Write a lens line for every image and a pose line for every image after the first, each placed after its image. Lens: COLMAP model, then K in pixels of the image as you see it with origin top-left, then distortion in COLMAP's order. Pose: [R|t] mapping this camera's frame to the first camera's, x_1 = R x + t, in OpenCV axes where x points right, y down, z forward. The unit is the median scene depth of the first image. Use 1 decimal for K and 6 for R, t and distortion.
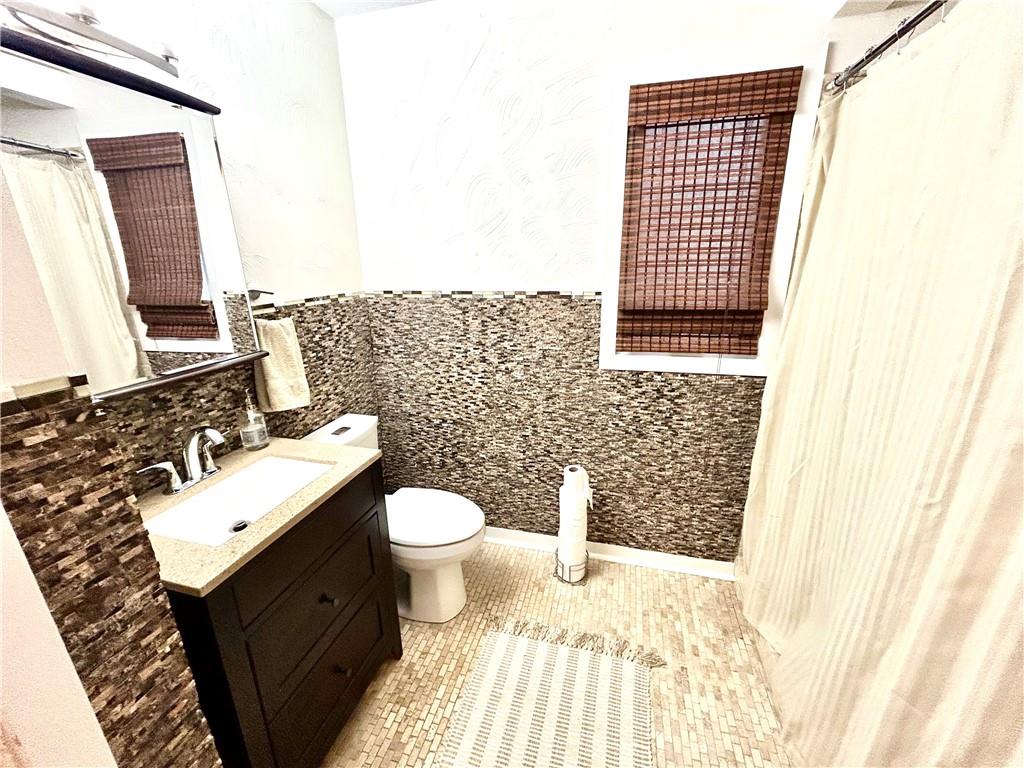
lens RADIAL K [[411.5, 0, 514.1], [0, 411.5, 381.8], [0, 0, 1]] dist [-0.001730, -0.000166]
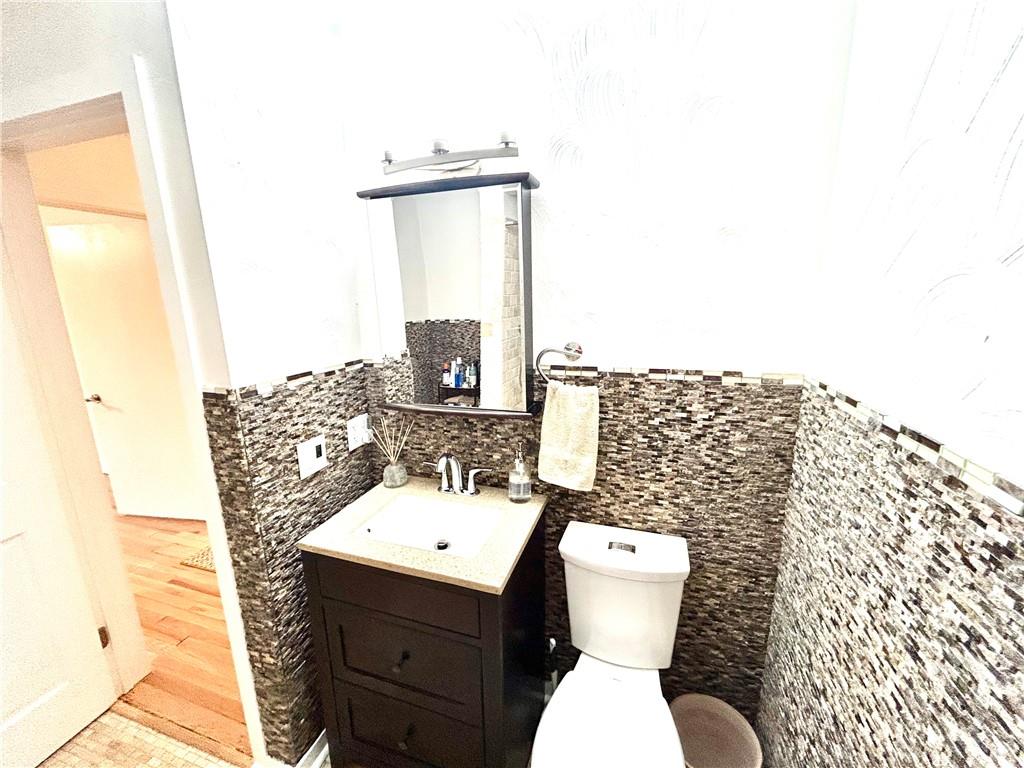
lens RADIAL K [[411.5, 0, 515.6], [0, 411.5, 381.4], [0, 0, 1]] dist [-0.001730, -0.000166]
pose [[-0.051440, 0.224736, -0.973061, 0.230095], [-0.269435, 0.935098, 0.230212, -0.267234], [0.961644, 0.274018, 0.012450, 0.704524]]
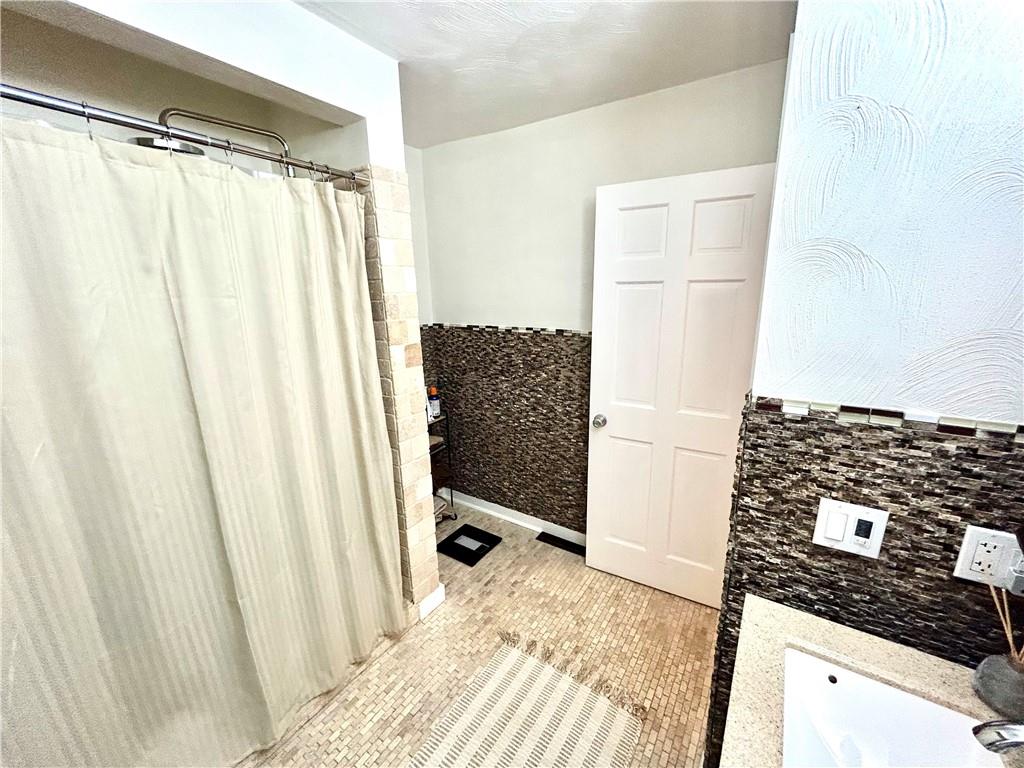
lens RADIAL K [[411.5, 0, 514.7], [0, 411.5, 391.8], [0, 0, 1]] dist [-0.001730, -0.000166]
pose [[-0.949268, -0.054966, 0.309626, -0.197173], [0.106426, 0.870351, 0.480793, -0.306851], [-0.295911, 0.489354, -0.820347, 0.855844]]
